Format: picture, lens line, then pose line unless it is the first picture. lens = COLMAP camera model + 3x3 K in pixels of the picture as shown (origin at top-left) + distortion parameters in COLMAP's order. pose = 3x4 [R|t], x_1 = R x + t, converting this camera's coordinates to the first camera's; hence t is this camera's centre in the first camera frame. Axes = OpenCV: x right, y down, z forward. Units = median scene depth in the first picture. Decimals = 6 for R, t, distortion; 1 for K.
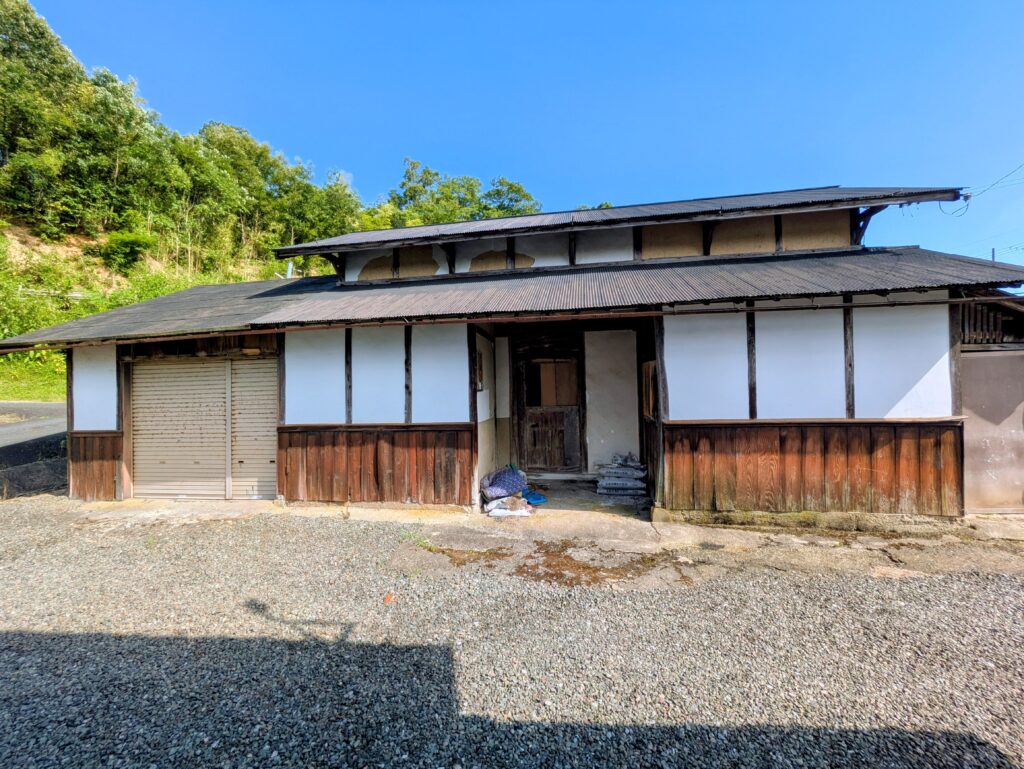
lens RADIAL K [[426.3, 0, 503.4], [0, 426.3, 384.3], [0, 0, 1]] dist [0.000747, -0.000013]
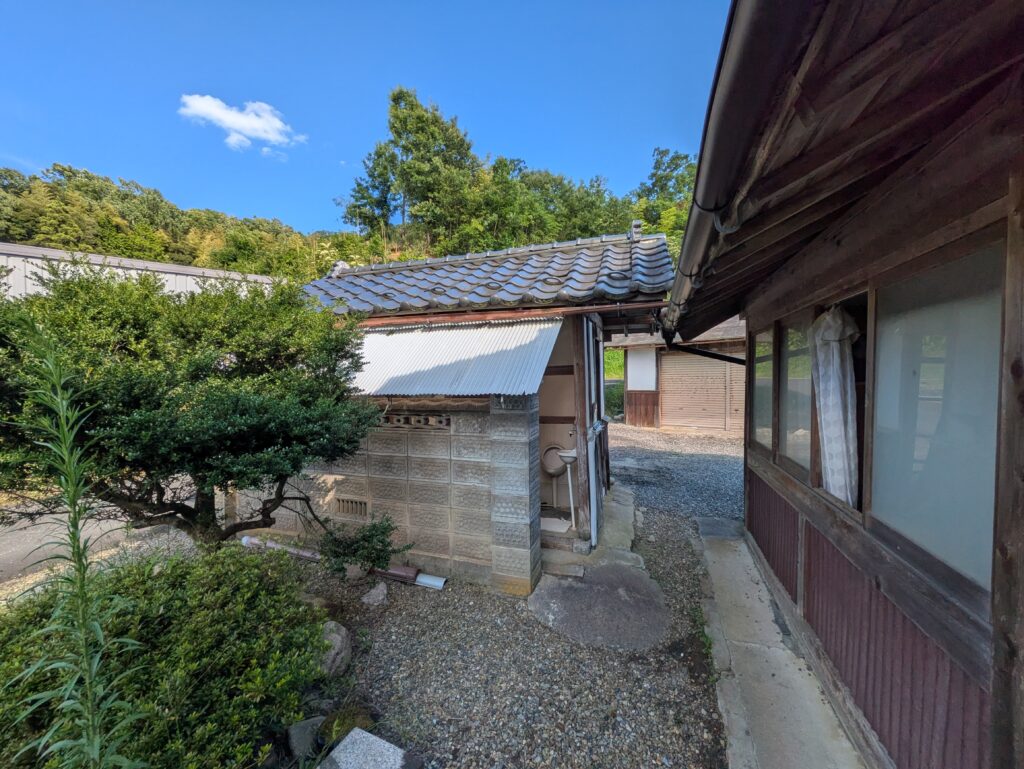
lens RADIAL K [[426.3, 0, 503.4], [0, 426.3, 384.3], [0, 0, 1]] dist [0.000747, -0.000013]
pose [[0.881016, 0.024352, -0.472459, -0.577147], [-0.007039, 0.999239, 0.038377, 0.008714], [0.473034, -0.030485, 0.880517, -1.038376]]
